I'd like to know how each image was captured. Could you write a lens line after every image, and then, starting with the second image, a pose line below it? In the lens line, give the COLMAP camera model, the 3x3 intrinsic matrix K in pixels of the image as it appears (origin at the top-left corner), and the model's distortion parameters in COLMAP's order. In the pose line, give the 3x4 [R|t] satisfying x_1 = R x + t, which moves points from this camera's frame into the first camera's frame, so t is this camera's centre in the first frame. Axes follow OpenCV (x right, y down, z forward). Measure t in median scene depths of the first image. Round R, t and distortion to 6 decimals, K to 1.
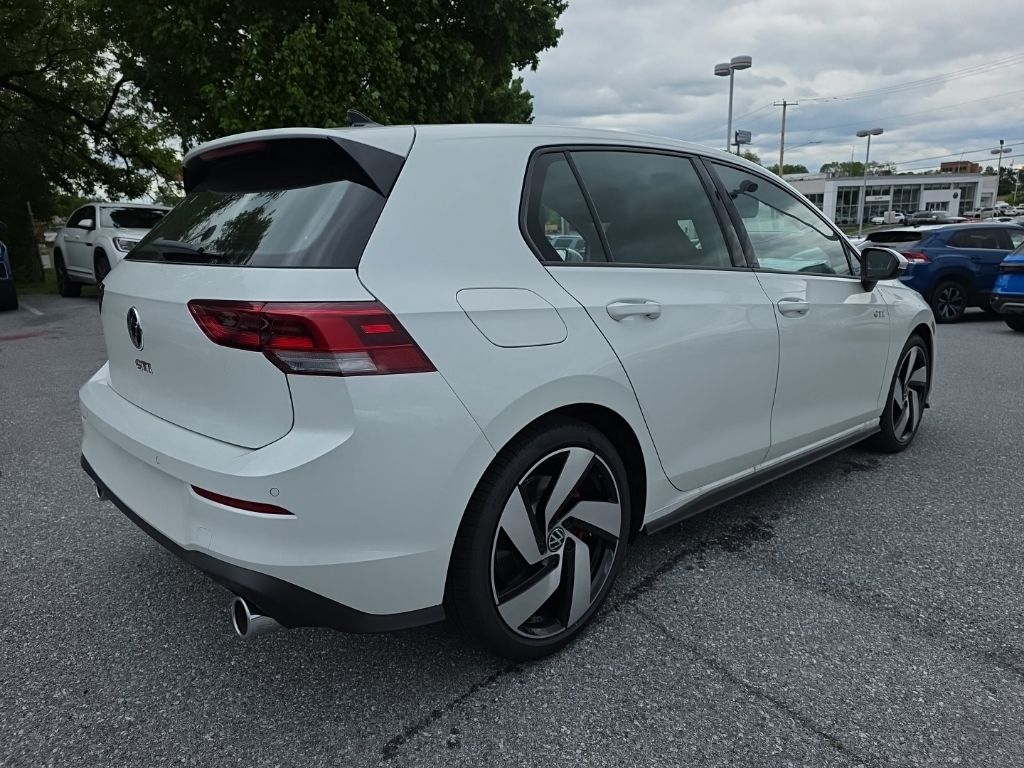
lens RADIAL K [[682.8, 0, 514.8], [0, 682.8, 402.3], [0, 0, 1]] dist [0.065741, -0.066855]
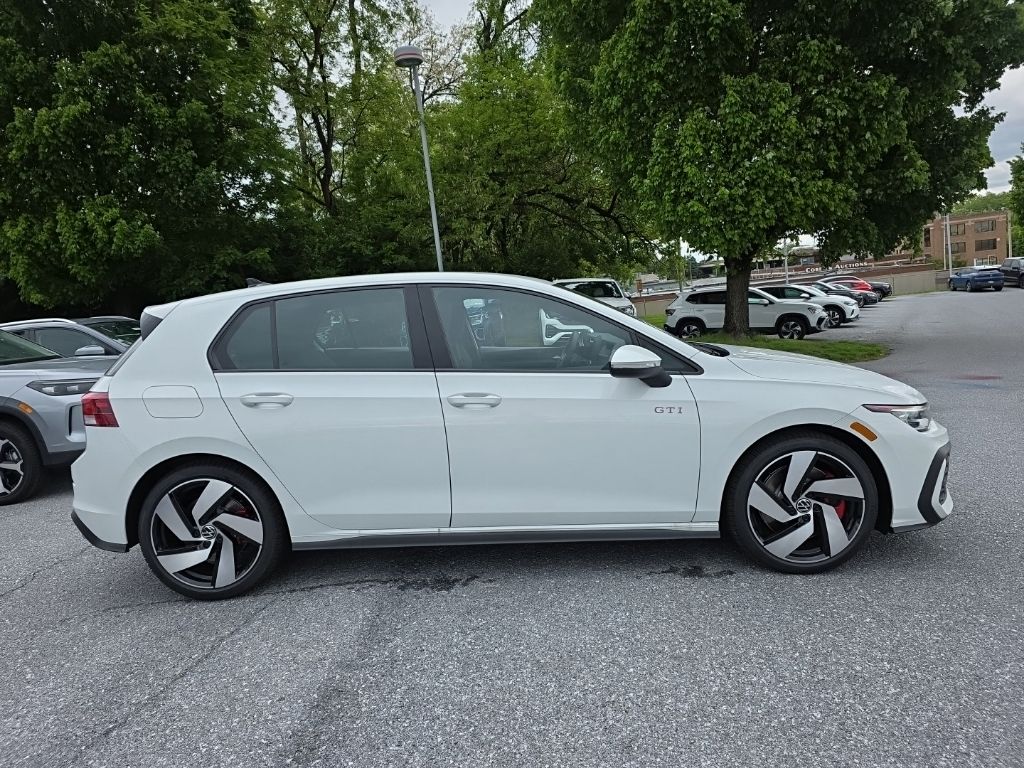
lens RADIAL K [[697.1, 0, 512.0], [0, 697.1, 384.0], [0, 0, 1]] dist [0.074323, -0.069426]
pose [[0.700350, 0.040346, -0.712658, 0.303212], [-0.103428, 0.993601, -0.045391, -0.027291], [0.706266, 0.105498, 0.700041, 0.044737]]
